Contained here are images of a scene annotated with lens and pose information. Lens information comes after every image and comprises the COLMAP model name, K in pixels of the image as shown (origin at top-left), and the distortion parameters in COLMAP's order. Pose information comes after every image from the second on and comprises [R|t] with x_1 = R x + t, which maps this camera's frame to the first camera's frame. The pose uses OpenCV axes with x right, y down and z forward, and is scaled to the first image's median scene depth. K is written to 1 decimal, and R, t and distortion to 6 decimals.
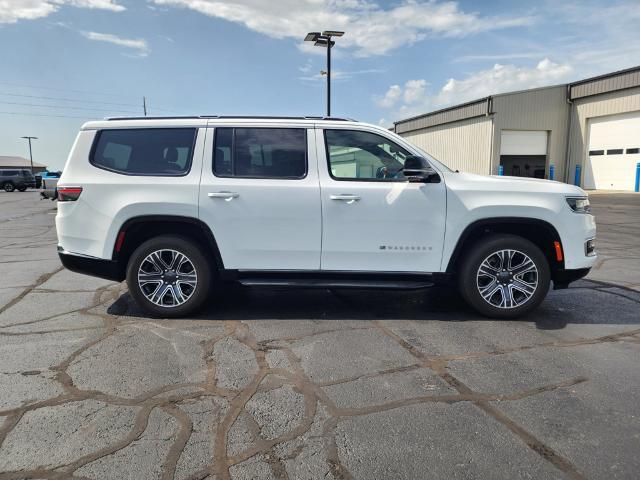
lens RADIAL K [[479.0, 0, 325.4], [0, 479.0, 239.7], [0, 0, 1]] dist [0.043177, -0.044315]
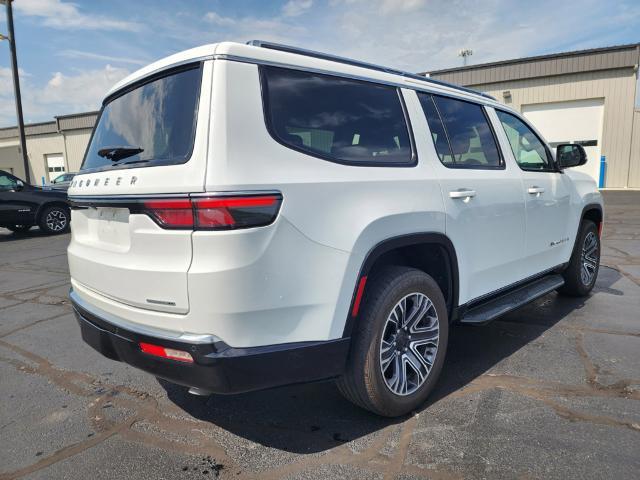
lens RADIAL K [[465.0, 0, 320.0], [0, 465.0, 240.0], [0, 0, 1]] dist [0.008534, 0.004506]
pose [[0.667134, -0.112118, 0.736452, -0.793341], [0.117205, 0.992094, 0.044865, -0.079895], [-0.735660, 0.056385, 0.675000, 0.693795]]
